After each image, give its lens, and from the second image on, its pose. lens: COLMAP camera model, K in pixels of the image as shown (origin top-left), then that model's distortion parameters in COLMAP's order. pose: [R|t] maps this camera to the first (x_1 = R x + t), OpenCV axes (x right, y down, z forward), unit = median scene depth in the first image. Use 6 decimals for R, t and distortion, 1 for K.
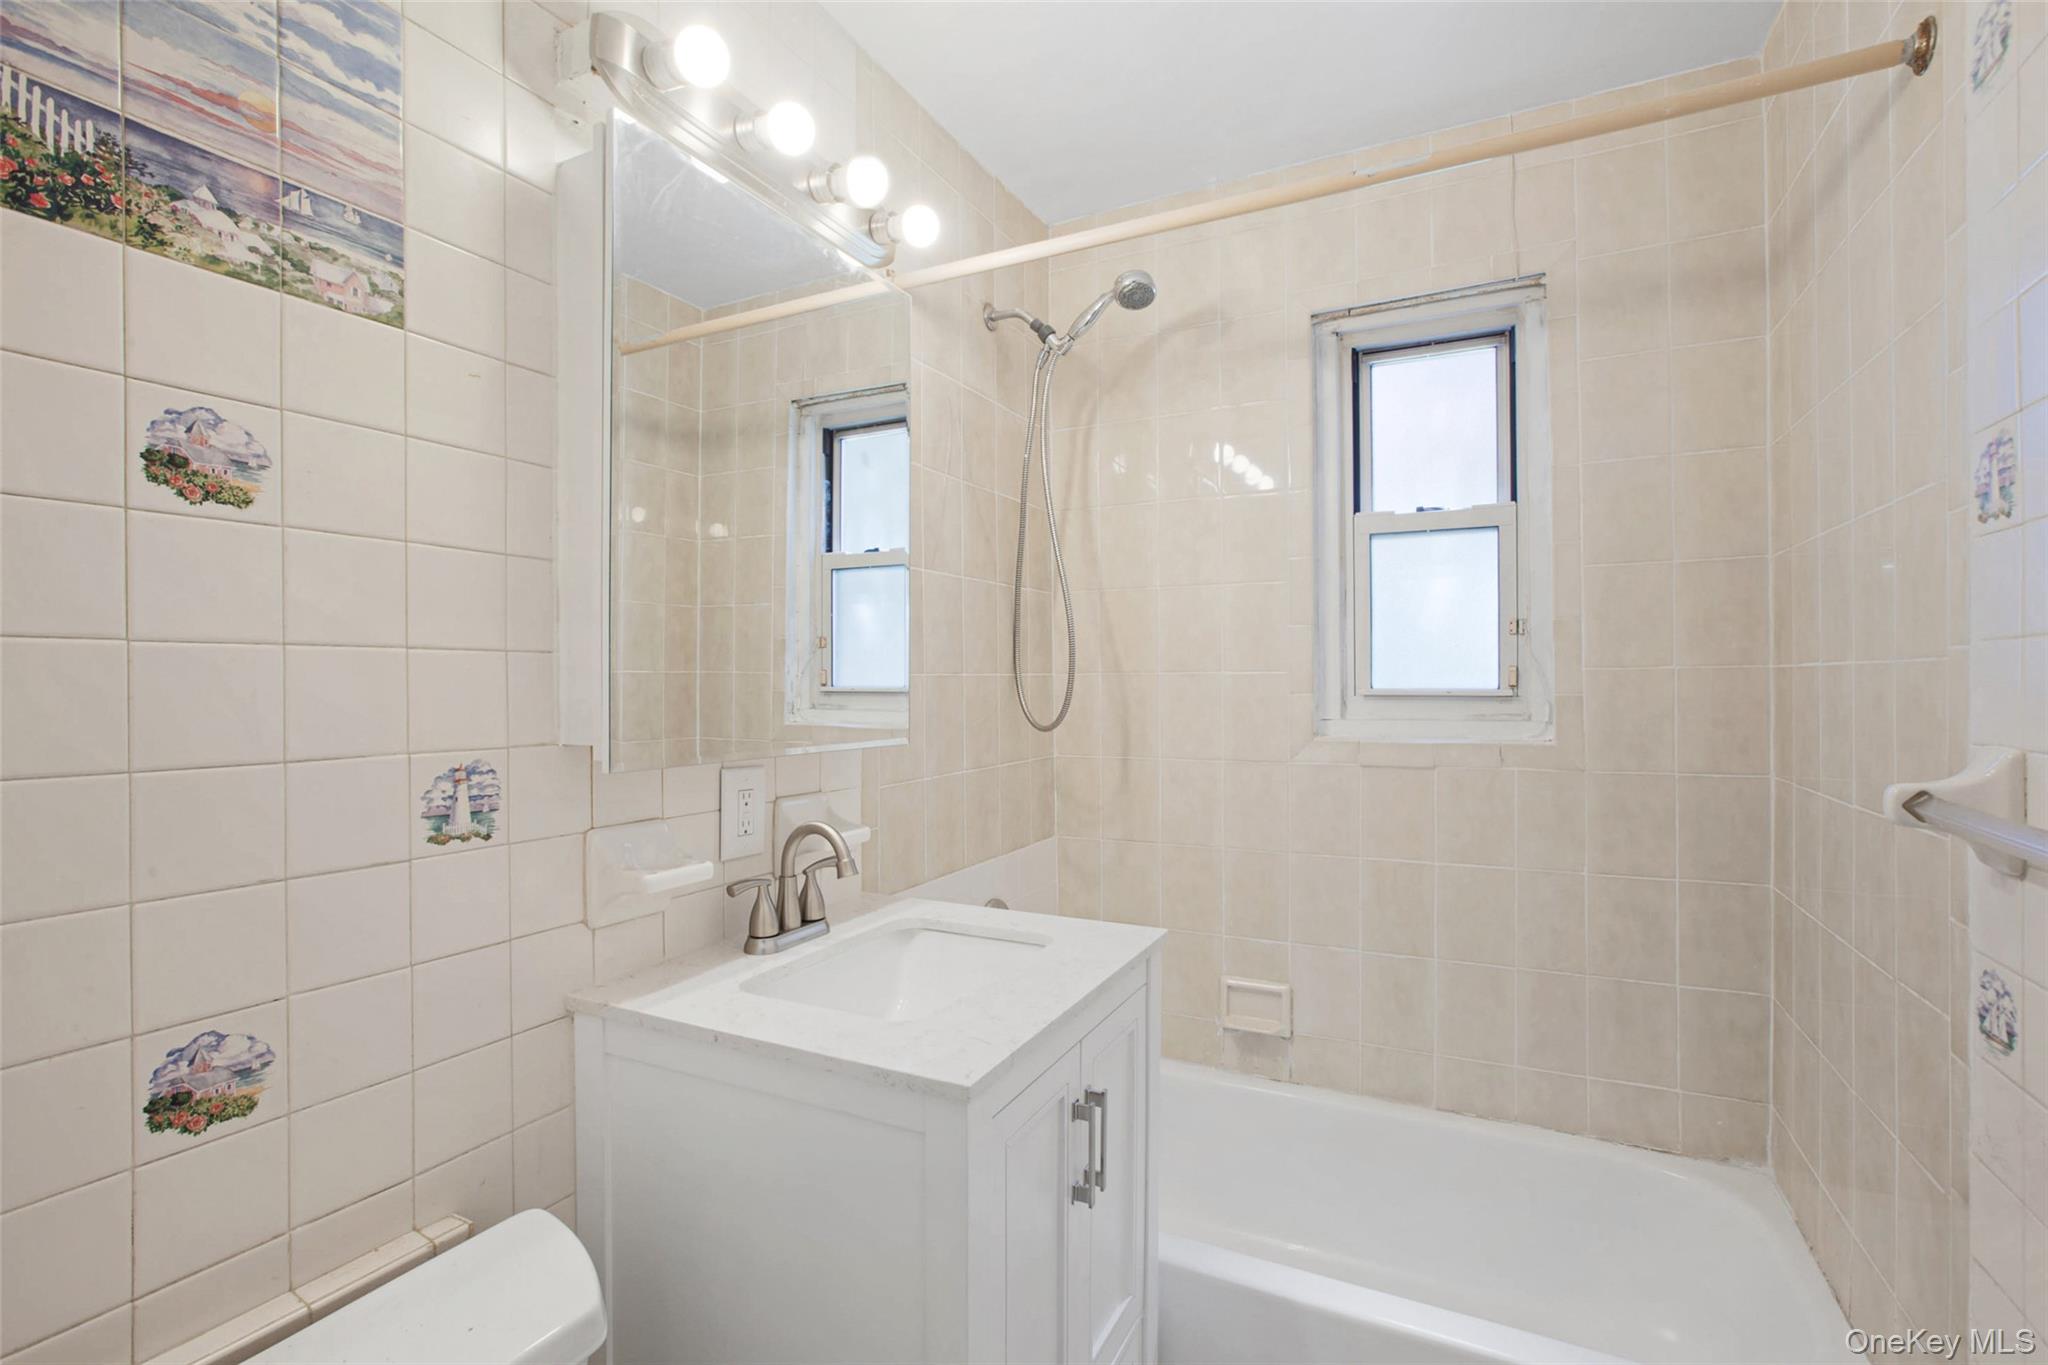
lens RADIAL K [[948.6, 0, 1028.6], [0, 948.6, 688.3], [0, 0, 1]] dist [-0.012735, 0.009627]
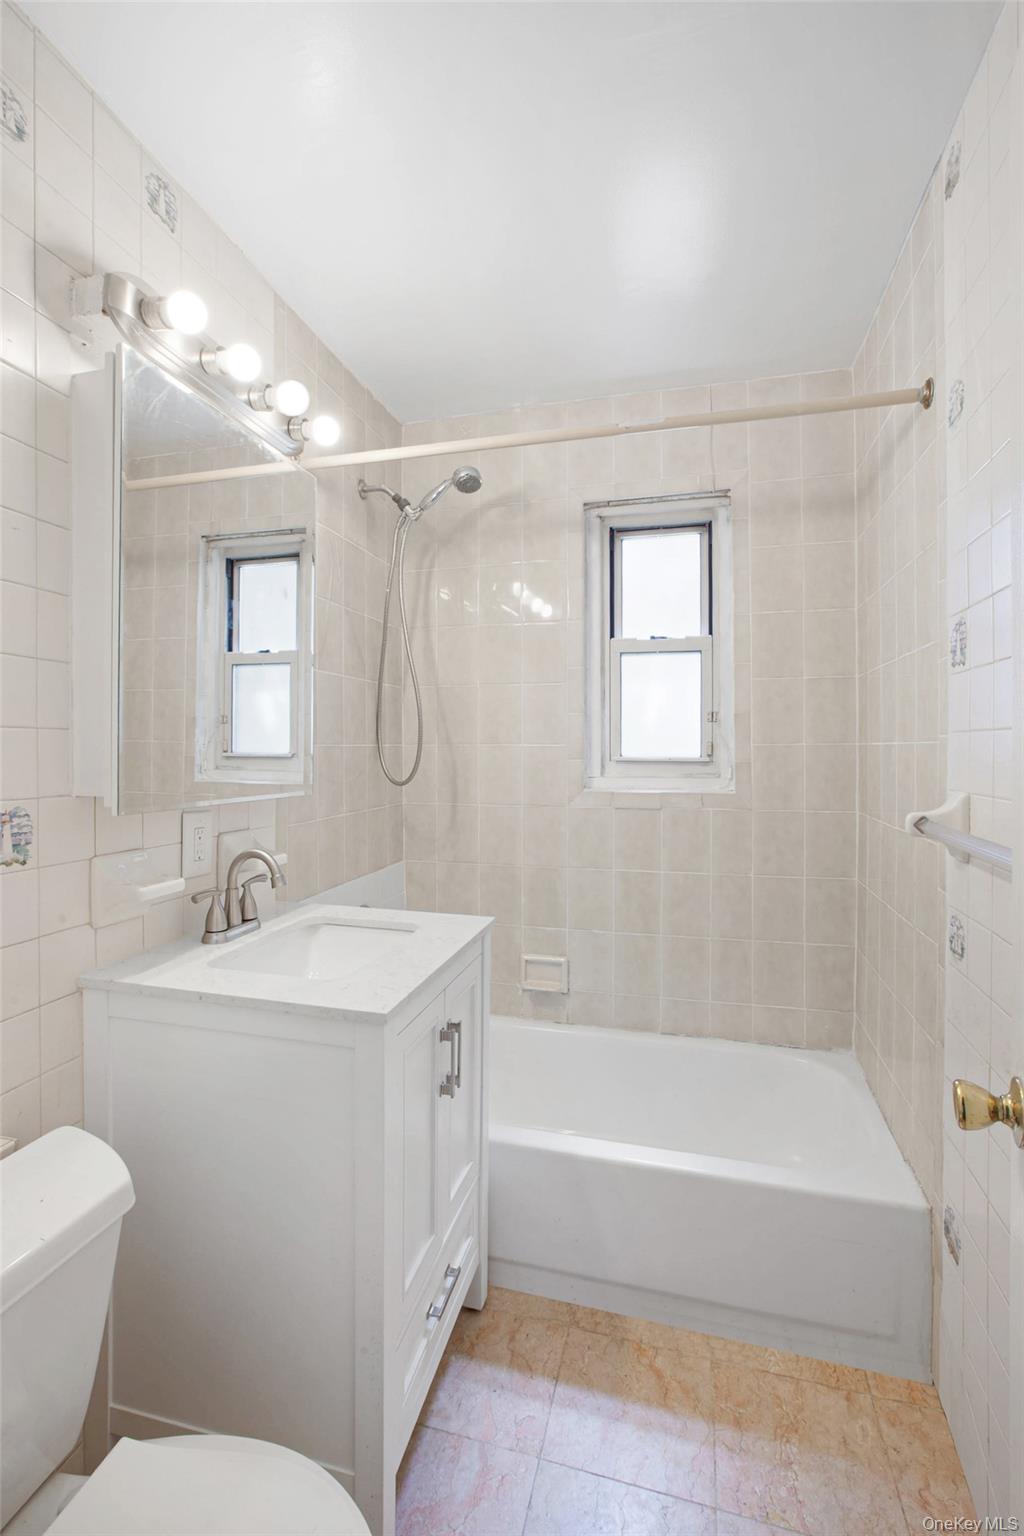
lens RADIAL K [[711.4, 0, 499.7], [0, 711.4, 756.9], [0, 0, 1]] dist [-0.012735, 0.009627]
pose [[0.981993, 0.004061, 0.188872, -0.049383], [-0.004791, 0.999983, 0.003407, -0.002446], [-0.188855, -0.004250, 0.981996, -0.085626]]
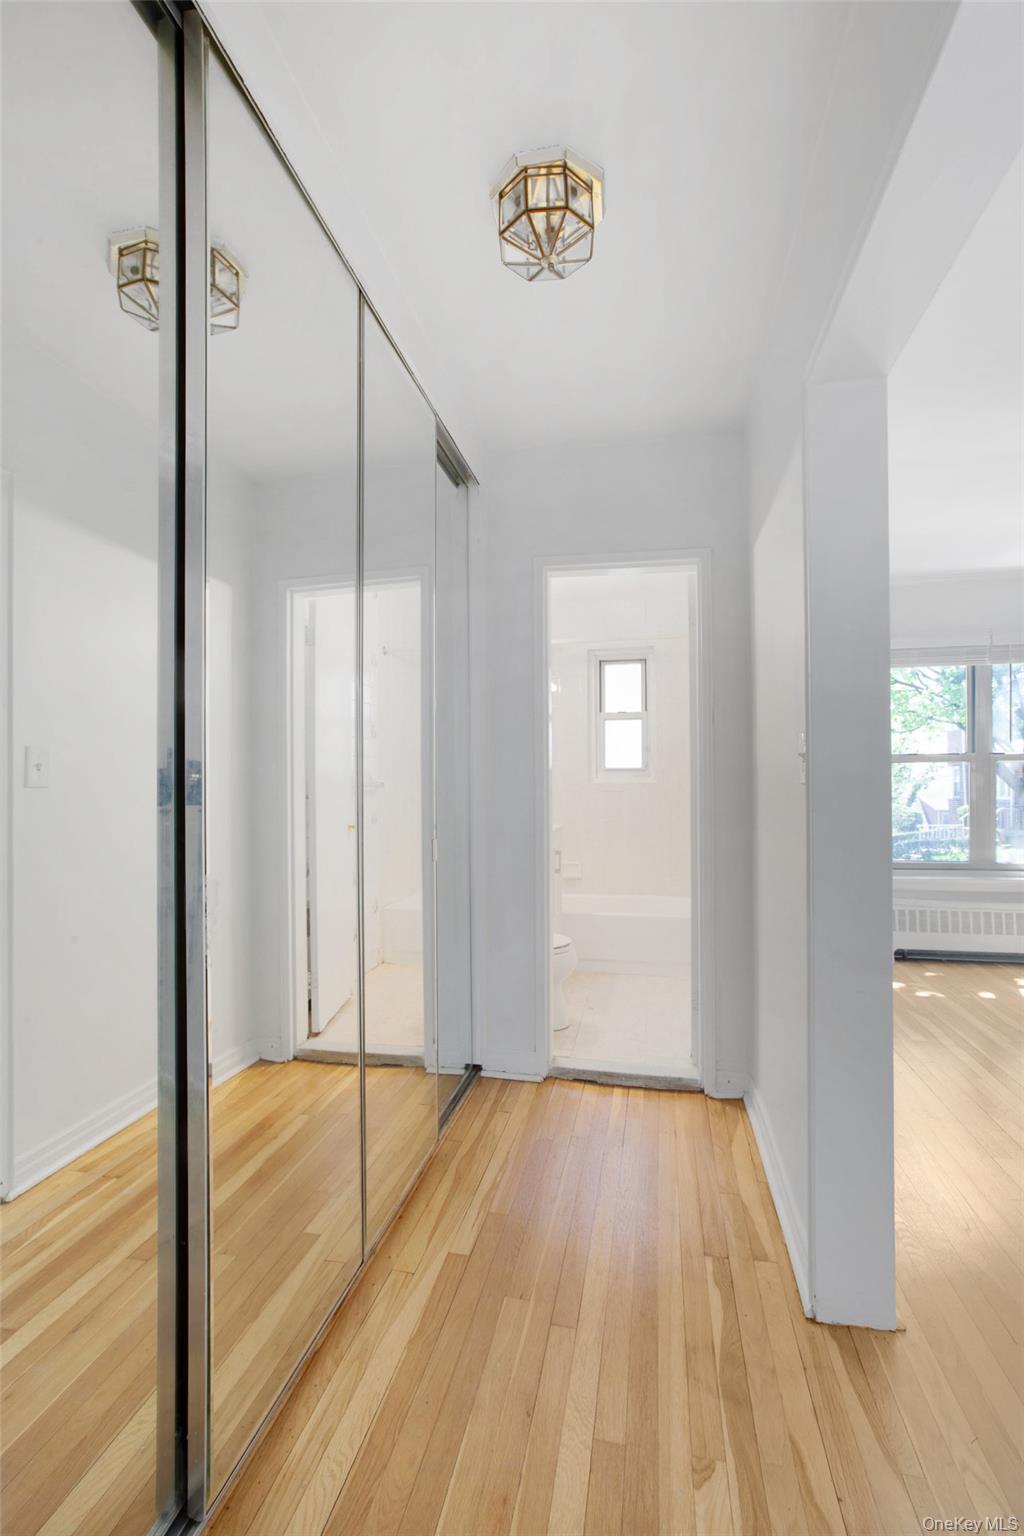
lens RADIAL K [[711.4, 0, 494.0], [0, 711.4, 791.9], [0, 0, 1]] dist [-0.012735, 0.009627]
pose [[0.971638, -0.000148, 0.236475, -0.747799], [0.000511, 0.999999, -0.001474, 0.112396], [-0.236474, 0.001553, 0.971637, -1.631147]]
